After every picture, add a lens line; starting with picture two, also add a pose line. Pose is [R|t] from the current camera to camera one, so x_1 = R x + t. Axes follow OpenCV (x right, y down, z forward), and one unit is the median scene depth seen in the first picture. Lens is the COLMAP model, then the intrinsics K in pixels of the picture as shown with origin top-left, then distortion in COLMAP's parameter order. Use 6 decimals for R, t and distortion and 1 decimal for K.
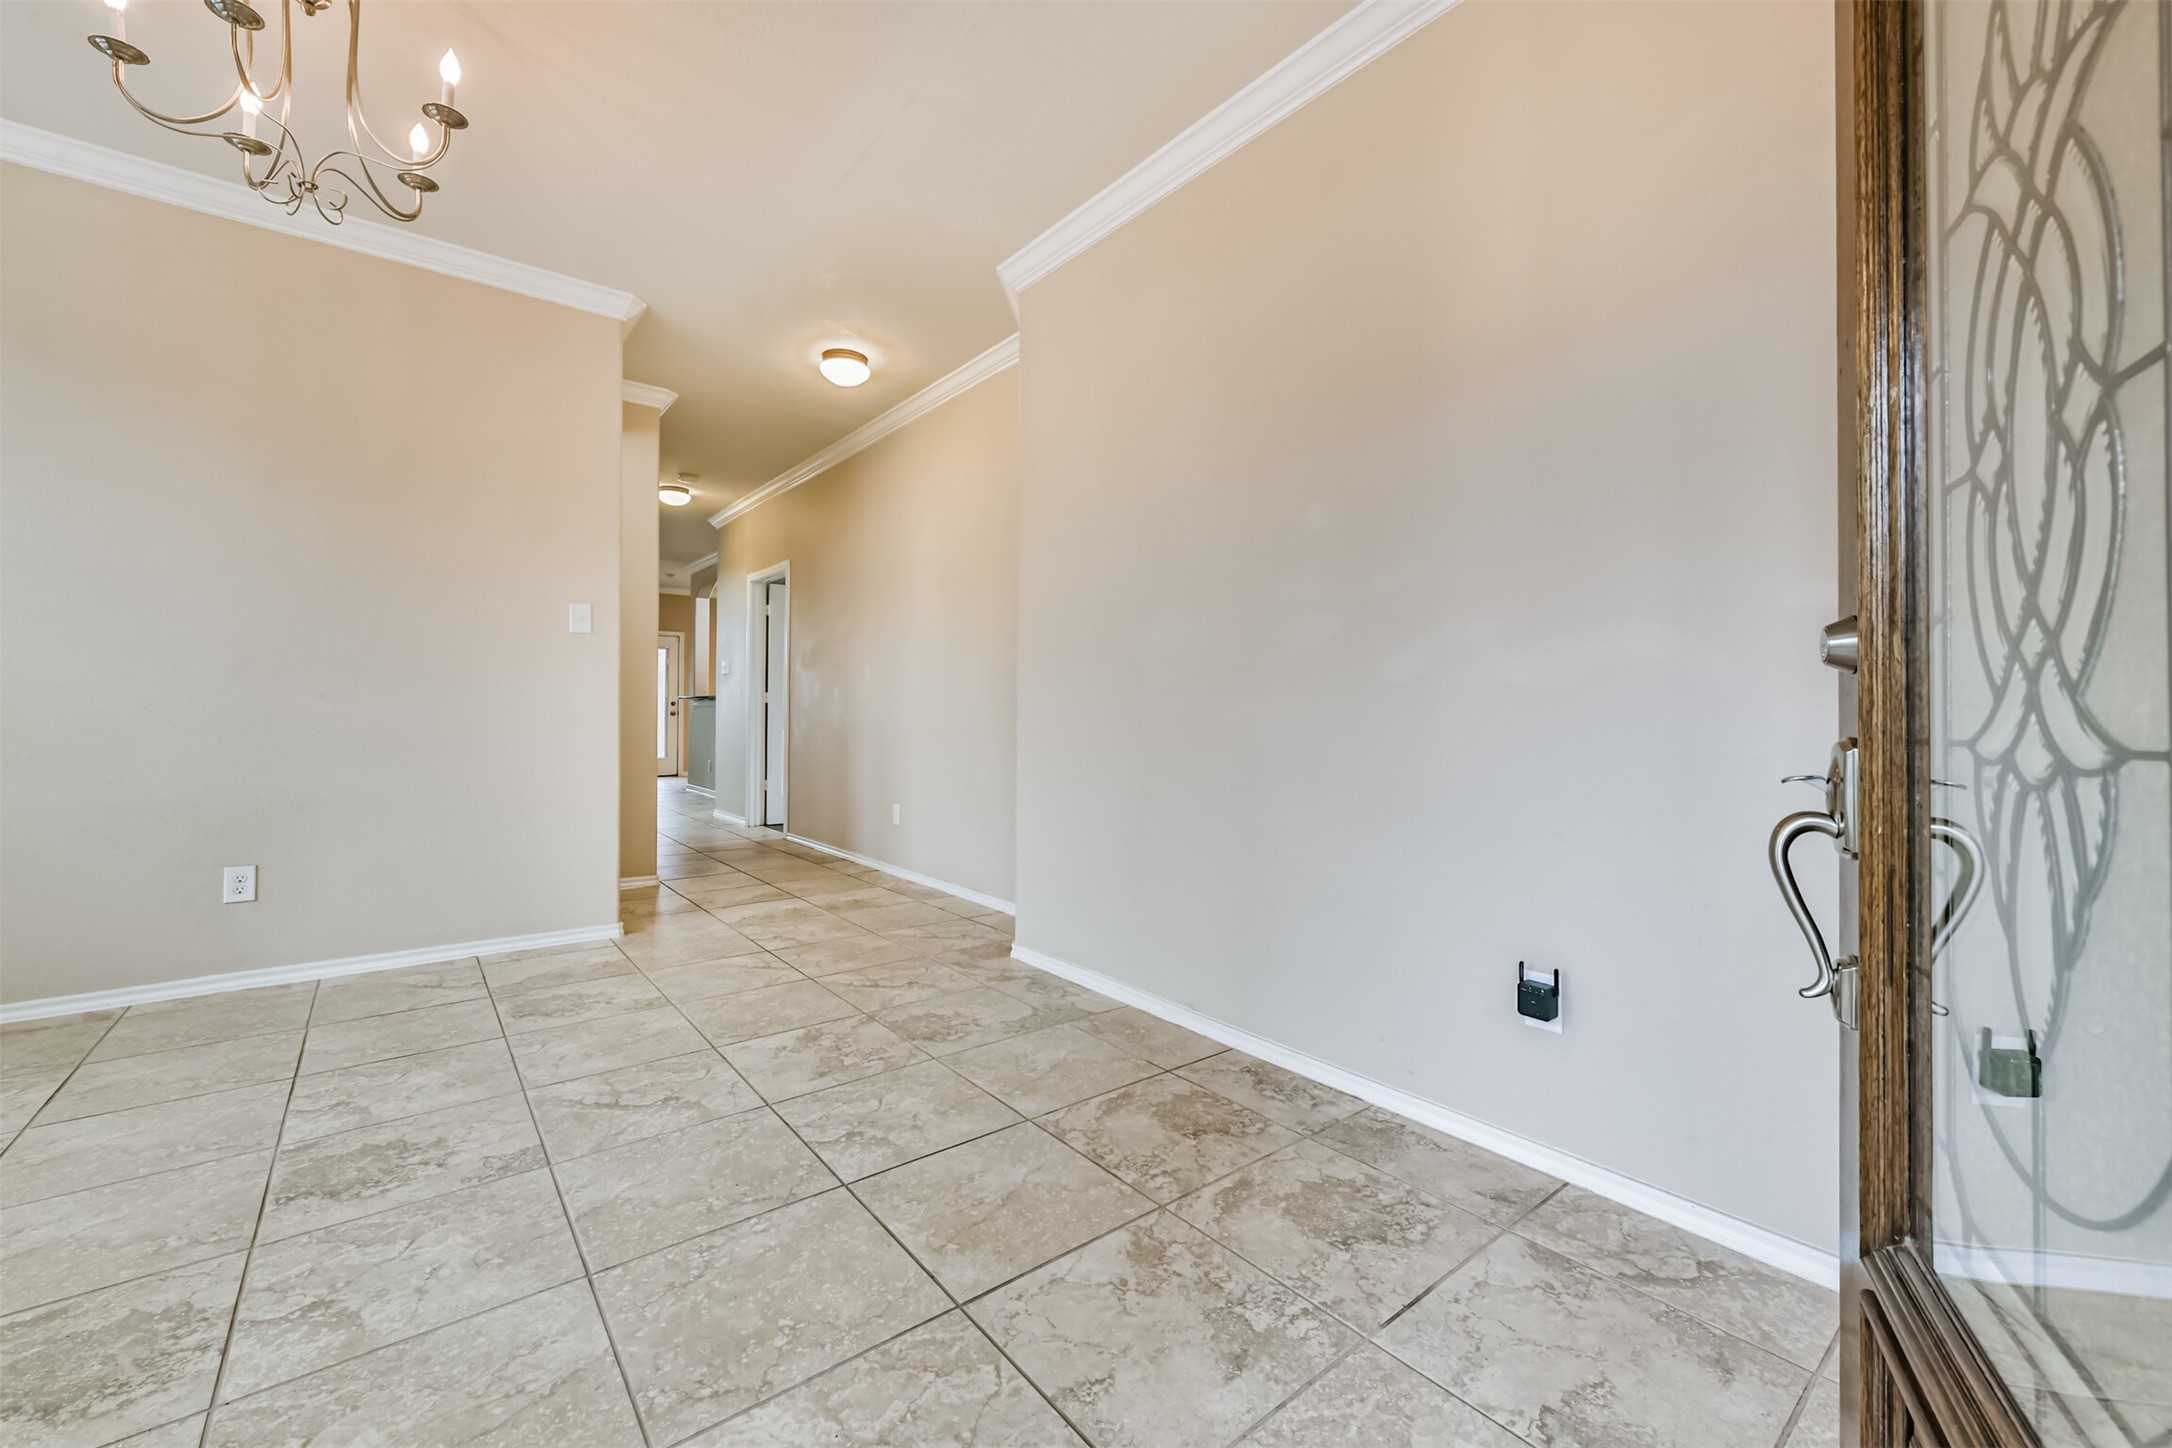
lens RADIAL K [[852.1, 0, 1069.3], [0, 852.1, 712.3], [0, 0, 1]] dist [0.004489, -0.000644]
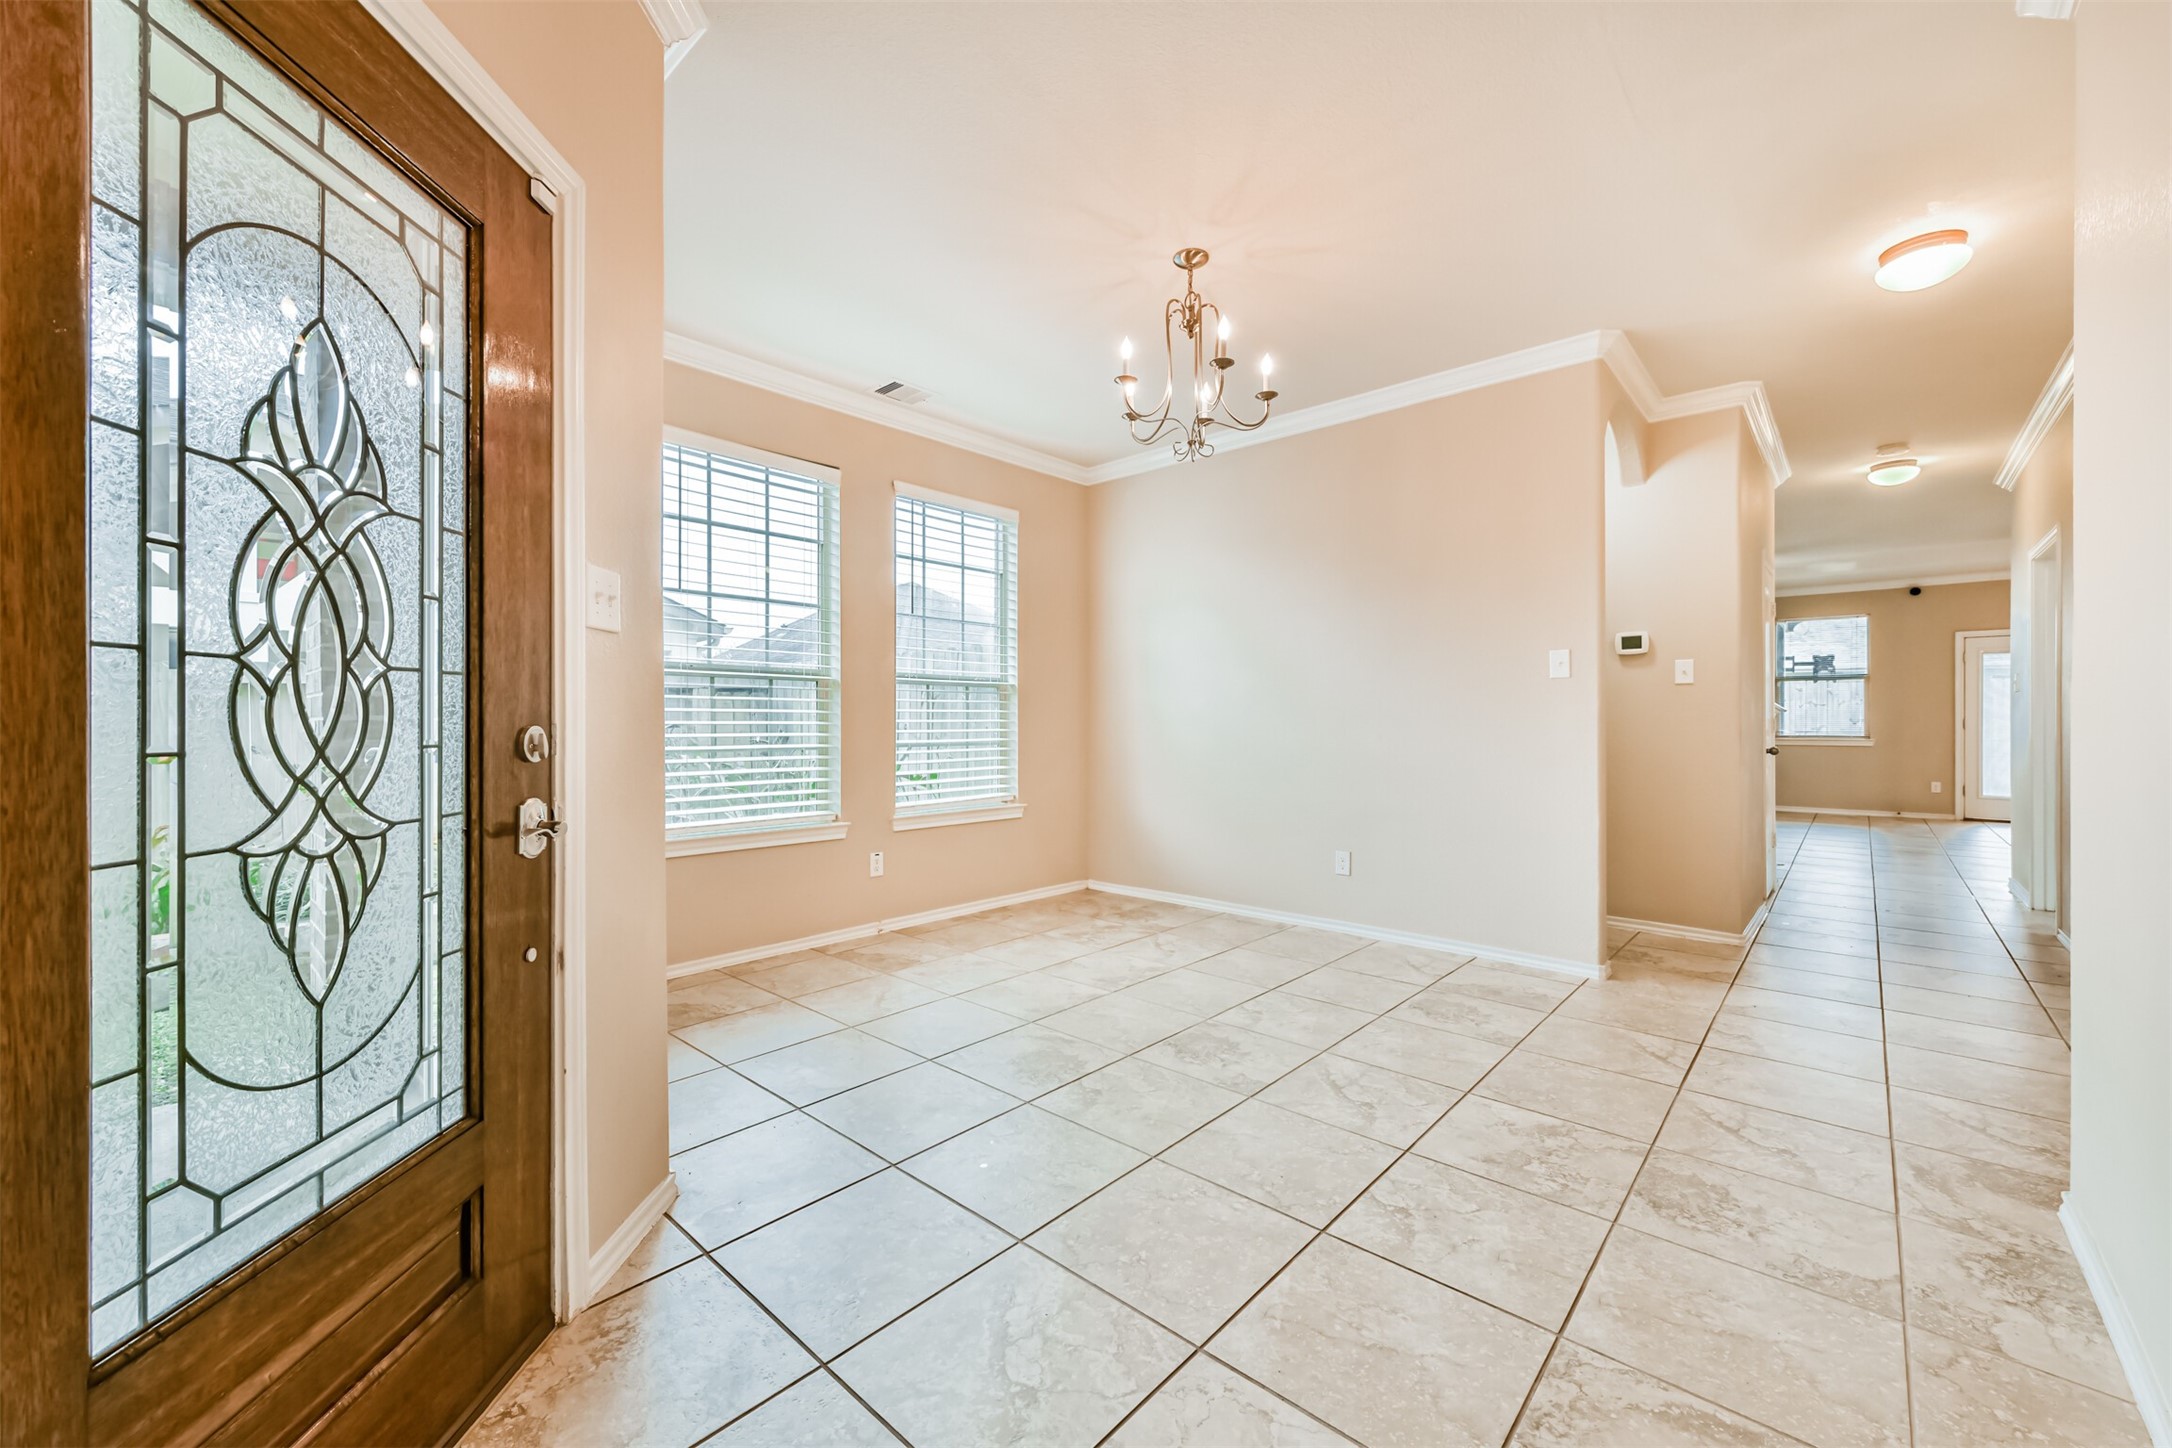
lens RADIAL K [[852.1, 0, 1123.4], [0, 852.1, 729.0], [0, 0, 1]] dist [0.004489, -0.000644]
pose [[0.188054, 0.002767, -0.982155, 0.563309], [-0.001511, 0.999996, 0.002528, -0.049448], [0.982158, 0.001009, 0.188057, 0.444749]]
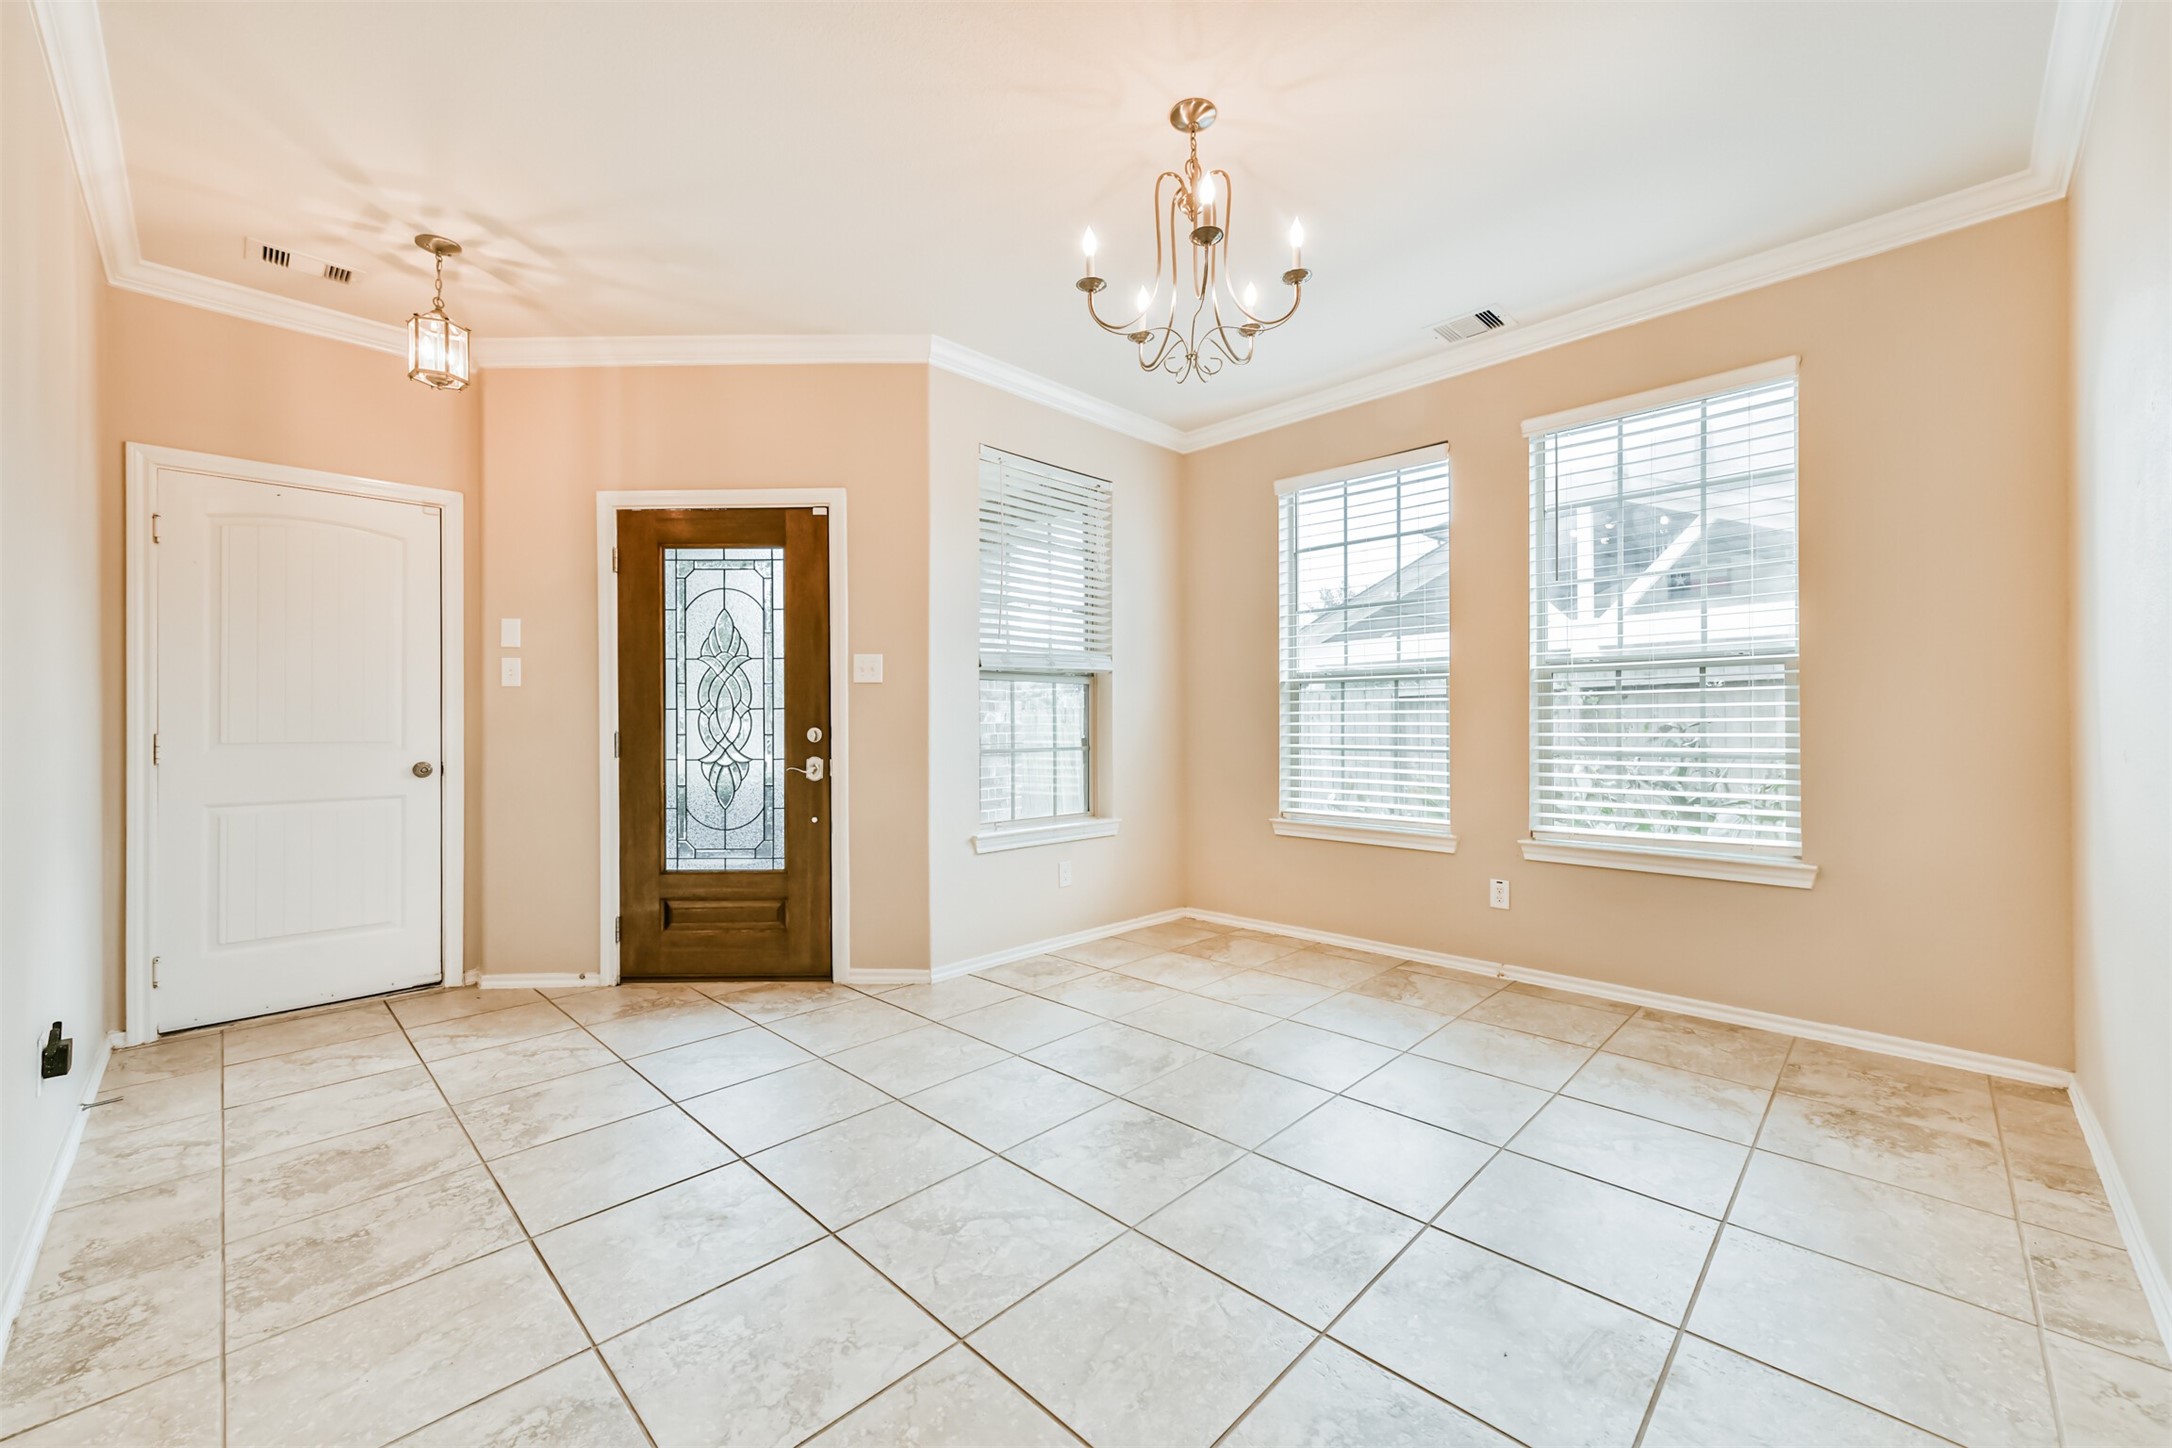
lens RADIAL K [[852.1, 0, 1067.9], [0, 852.1, 728.8], [0, 0, 1]] dist [0.004489, -0.000644]
pose [[-0.993906, -0.000005, -0.110233, -0.469401], [-0.001034, 0.999956, 0.009270, -0.063366], [0.110228, 0.009328, -0.993863, 1.792185]]
